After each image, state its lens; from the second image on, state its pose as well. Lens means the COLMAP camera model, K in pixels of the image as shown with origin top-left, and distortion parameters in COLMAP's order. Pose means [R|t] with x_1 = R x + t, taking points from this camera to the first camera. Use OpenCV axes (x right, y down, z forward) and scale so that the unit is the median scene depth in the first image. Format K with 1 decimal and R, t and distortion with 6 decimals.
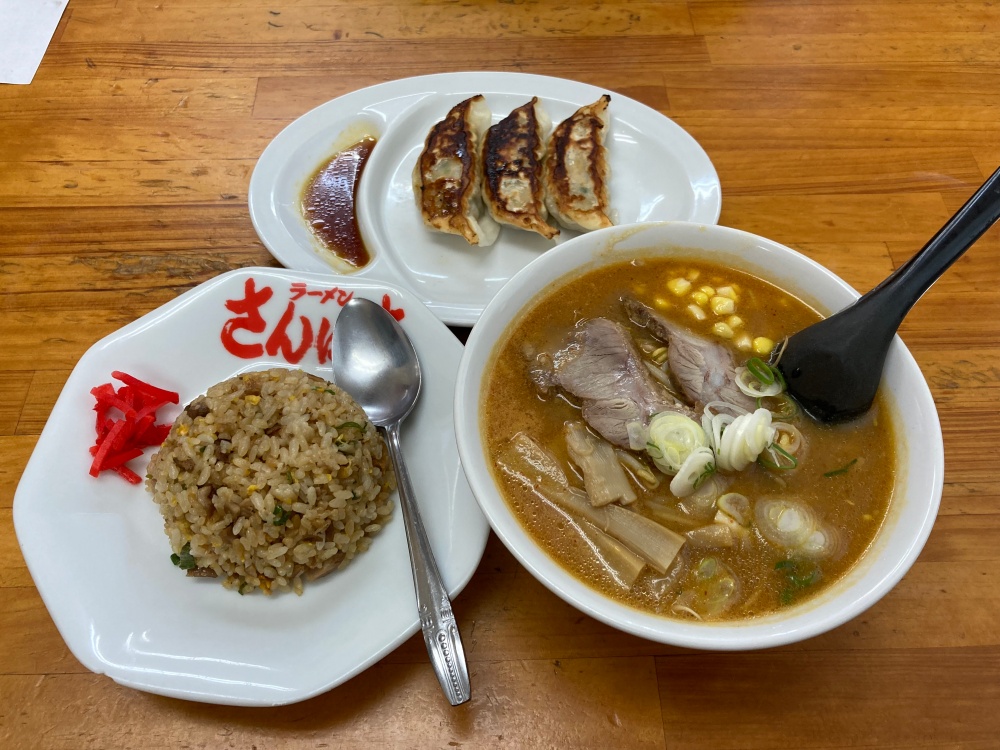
lens RADIAL K [[783.2, 0, 500.5], [0, 783.2, 387.4], [0, 0, 1]] dist [0.004365, -0.001631]
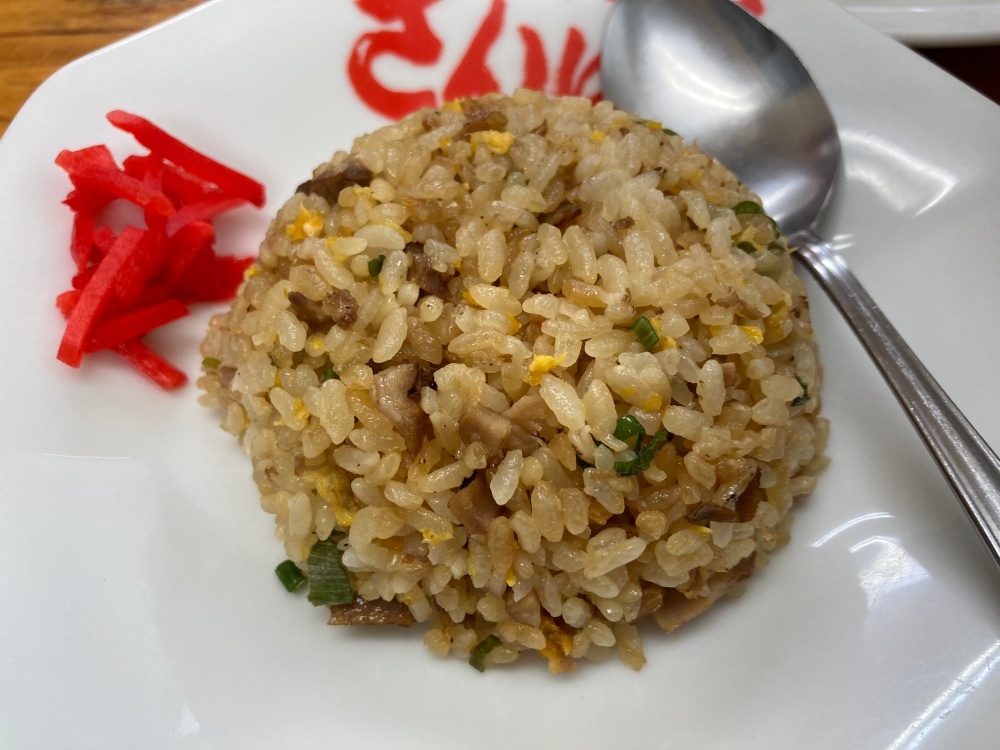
lens RADIAL K [[816.1, 0, 500.0], [0, 816.1, 375.0], [0, 0, 1]] dist [0.005617, -0.005816]
pose [[0.999848, -0.017380, -0.001051, -0.324679], [0.017393, 0.999761, 0.013264, 0.124226], [0.000820, -0.013280, 0.999911, 0.634504]]
